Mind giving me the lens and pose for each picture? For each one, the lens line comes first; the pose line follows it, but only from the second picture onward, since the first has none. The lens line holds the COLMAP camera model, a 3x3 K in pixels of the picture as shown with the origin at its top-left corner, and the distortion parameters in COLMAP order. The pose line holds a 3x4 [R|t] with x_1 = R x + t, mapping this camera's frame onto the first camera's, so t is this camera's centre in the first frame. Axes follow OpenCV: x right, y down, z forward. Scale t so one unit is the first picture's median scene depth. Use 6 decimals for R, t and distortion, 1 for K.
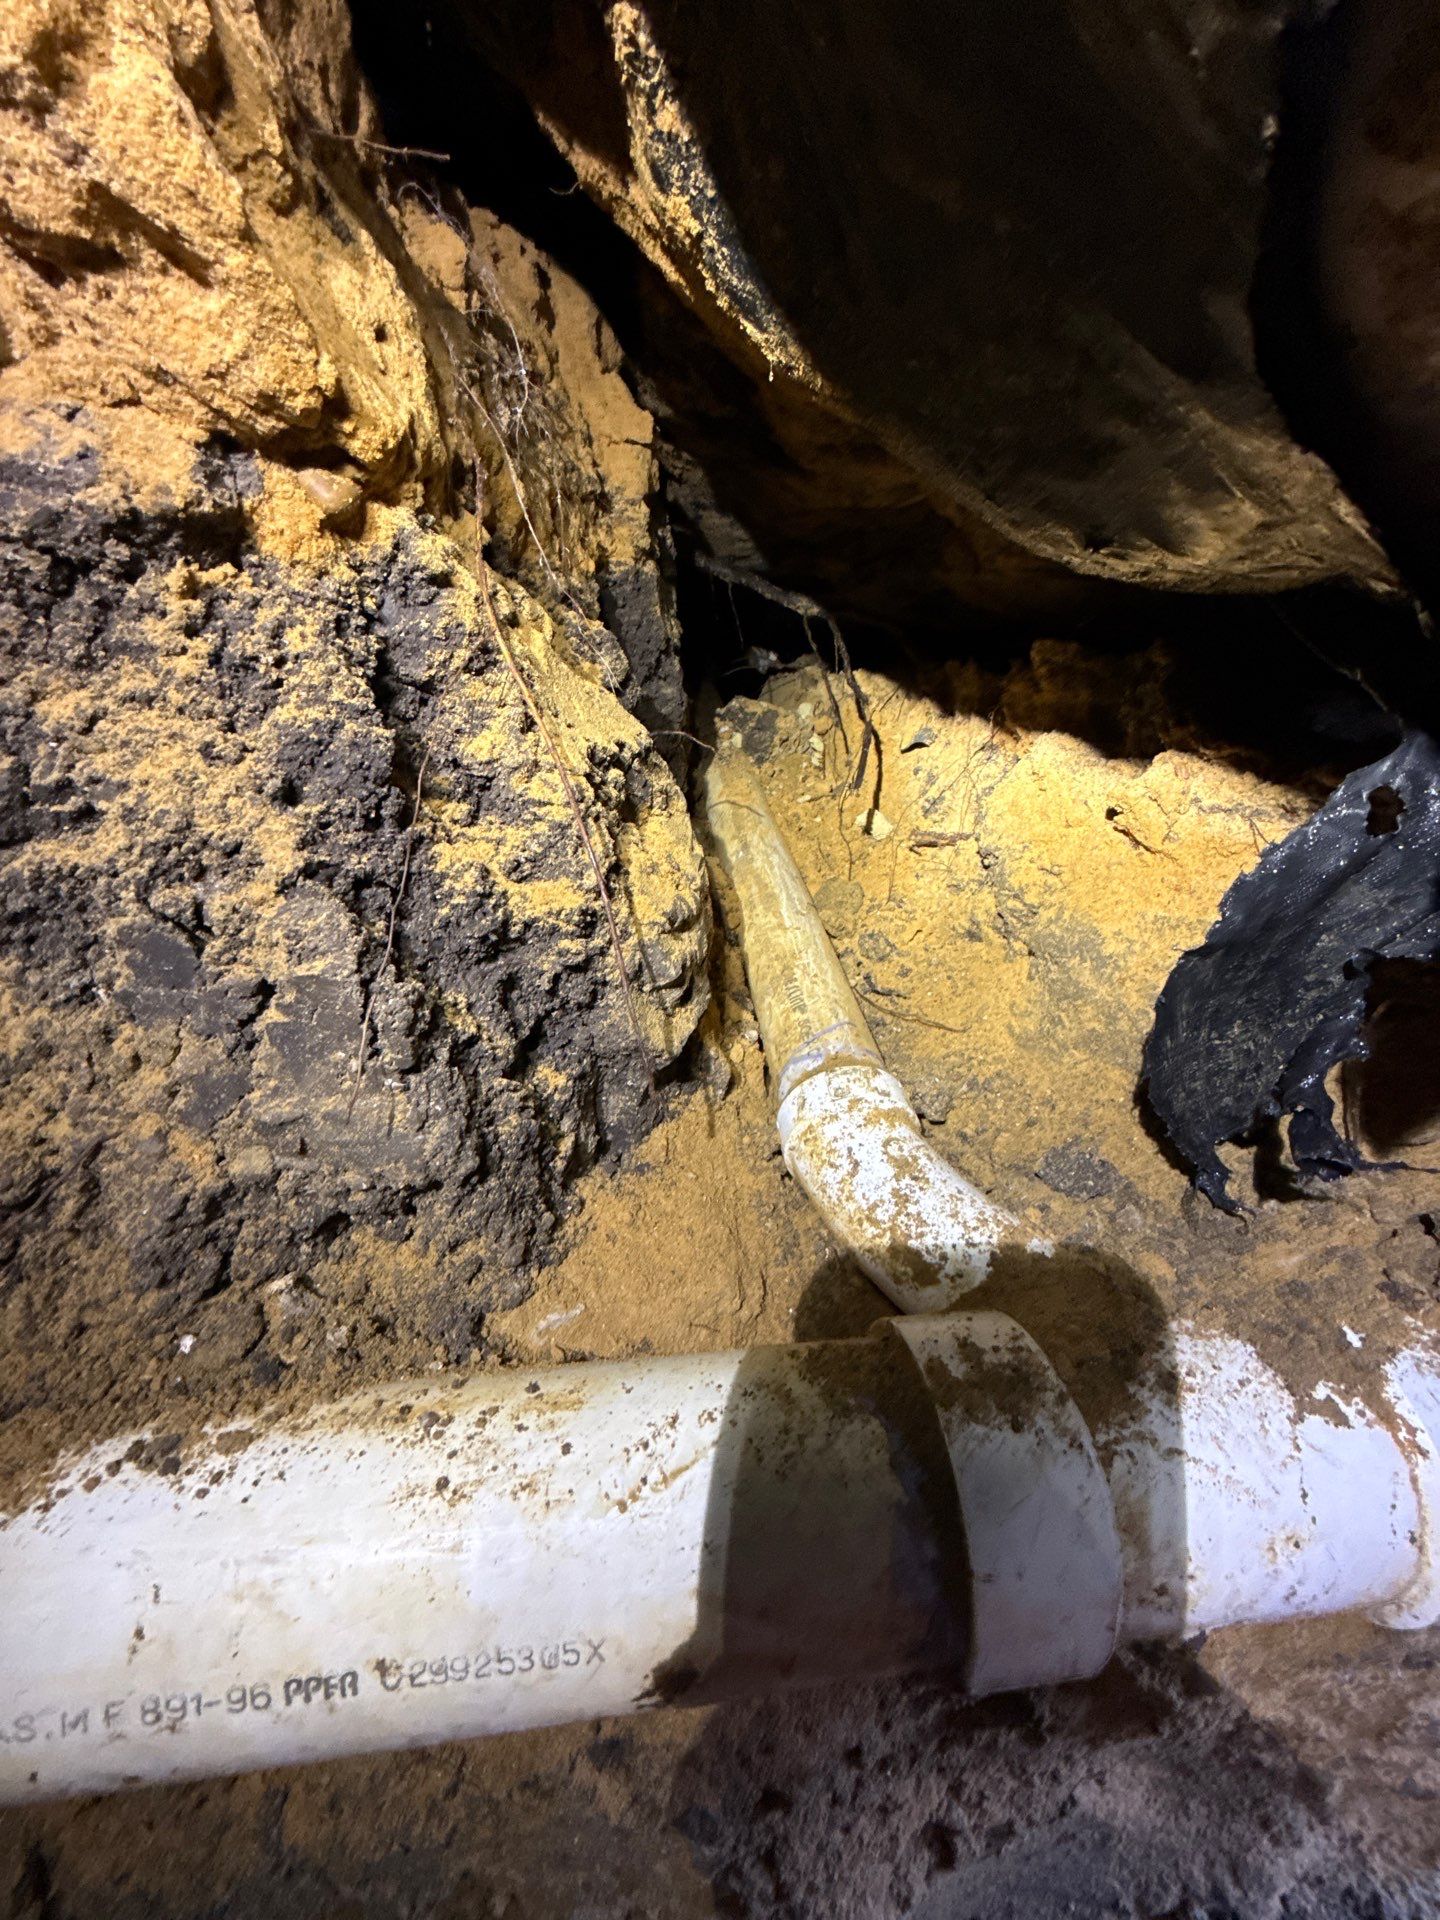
lens RADIAL K [[763.1, 0, 717.9], [0, 763.1, 961.4], [0, 0, 1]] dist [-0.000802, -0.000111]
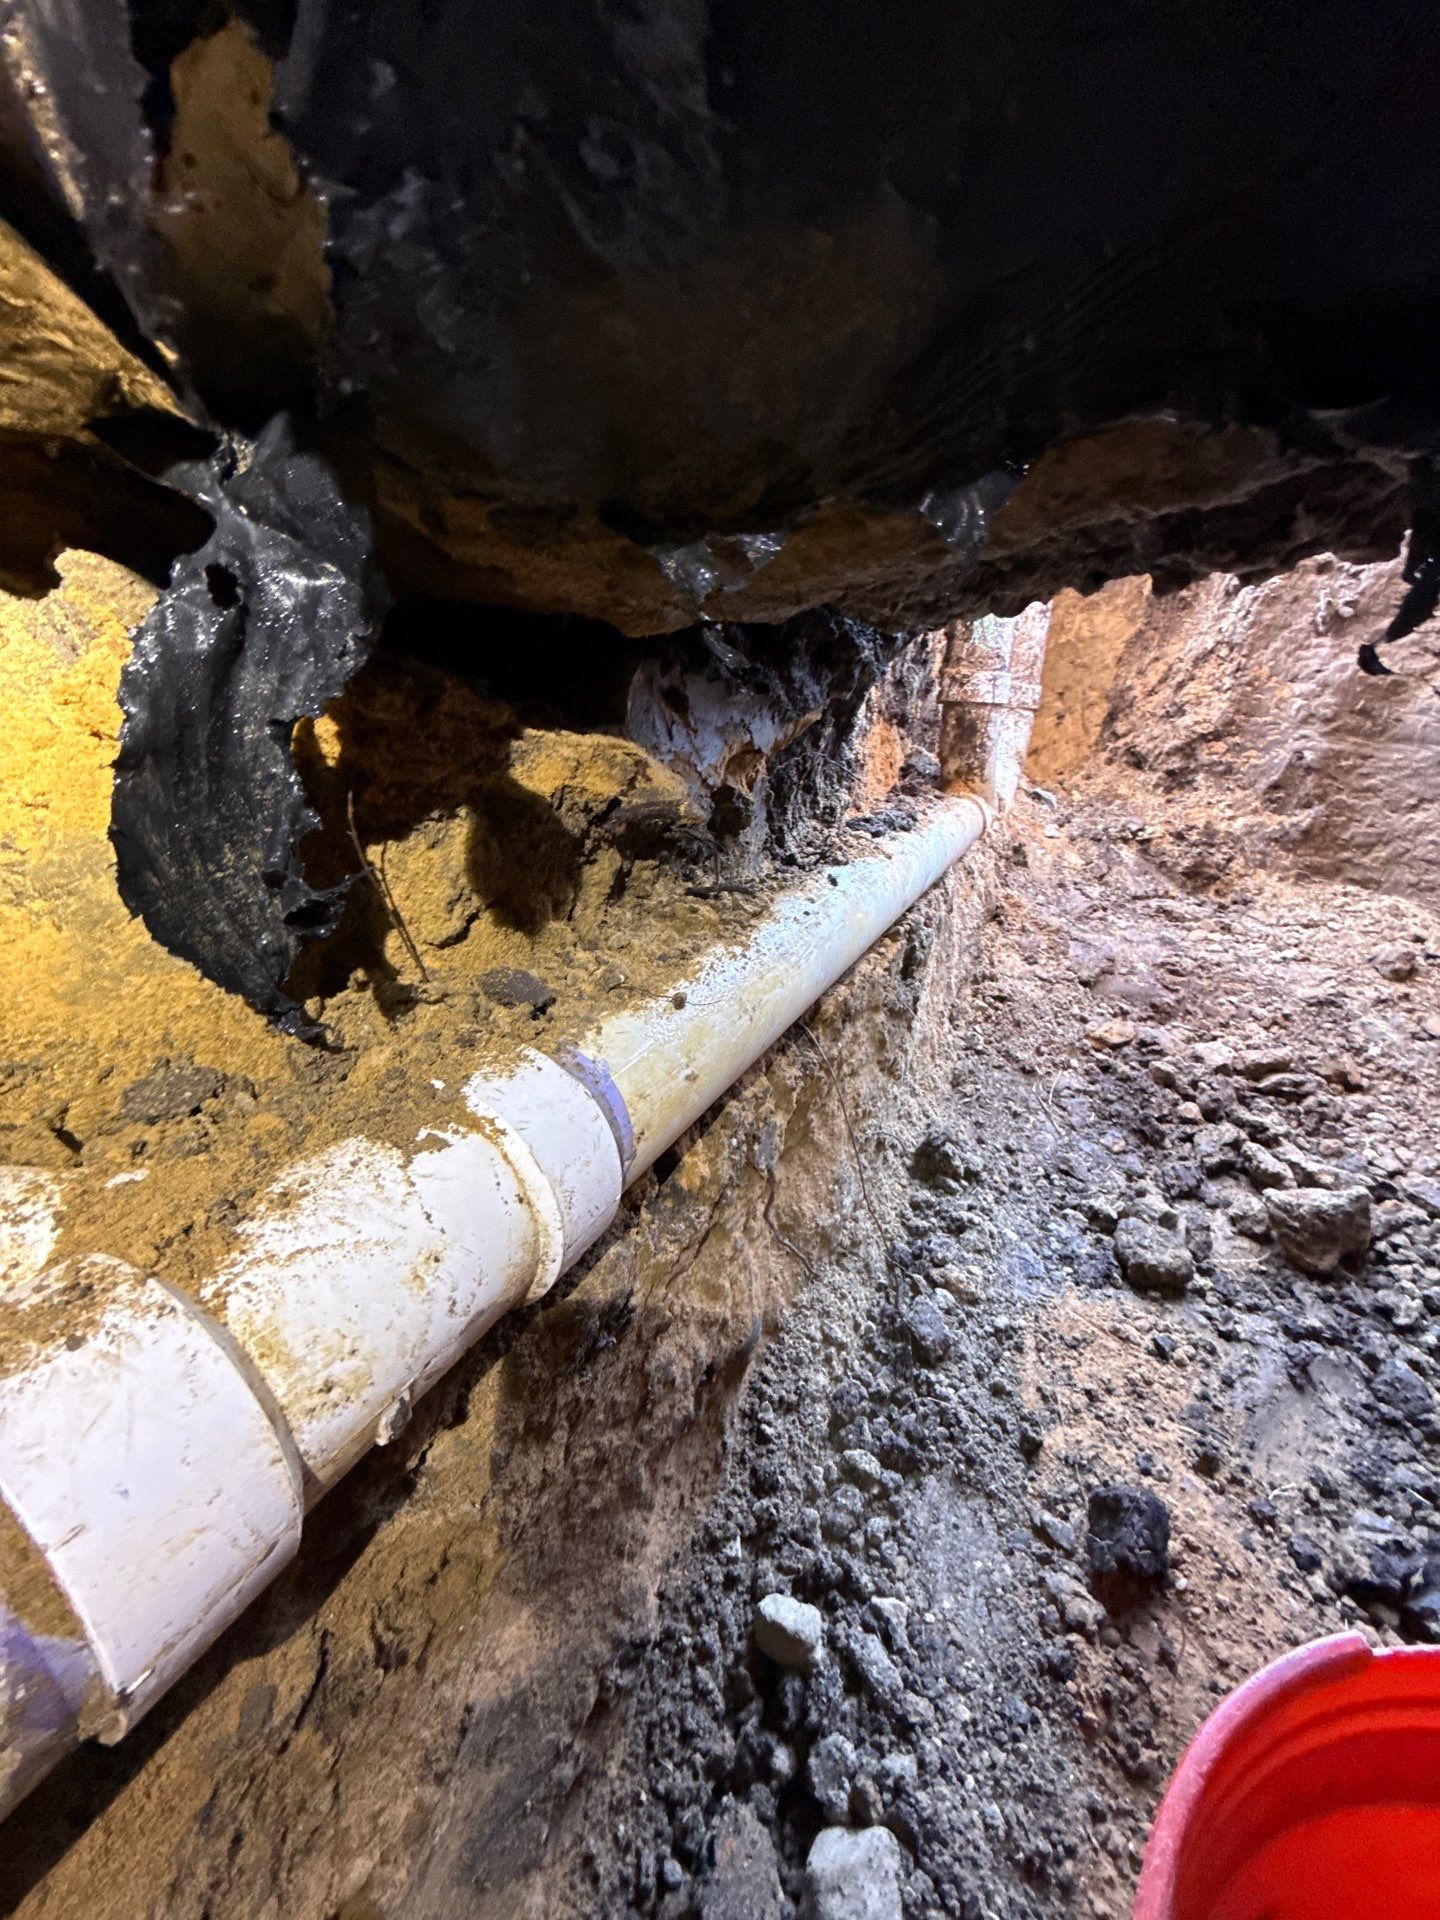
lens RADIAL K [[763.1, 0, 720.1], [0, 763.1, 958.5], [0, 0, 1]] dist [-0.000802, -0.000111]
pose [[0.534942, -0.287071, 0.794624, 0.228692], [0.353753, 0.930201, 0.097903, 0.383975], [-0.767265, 0.228728, 0.599156, -0.040406]]
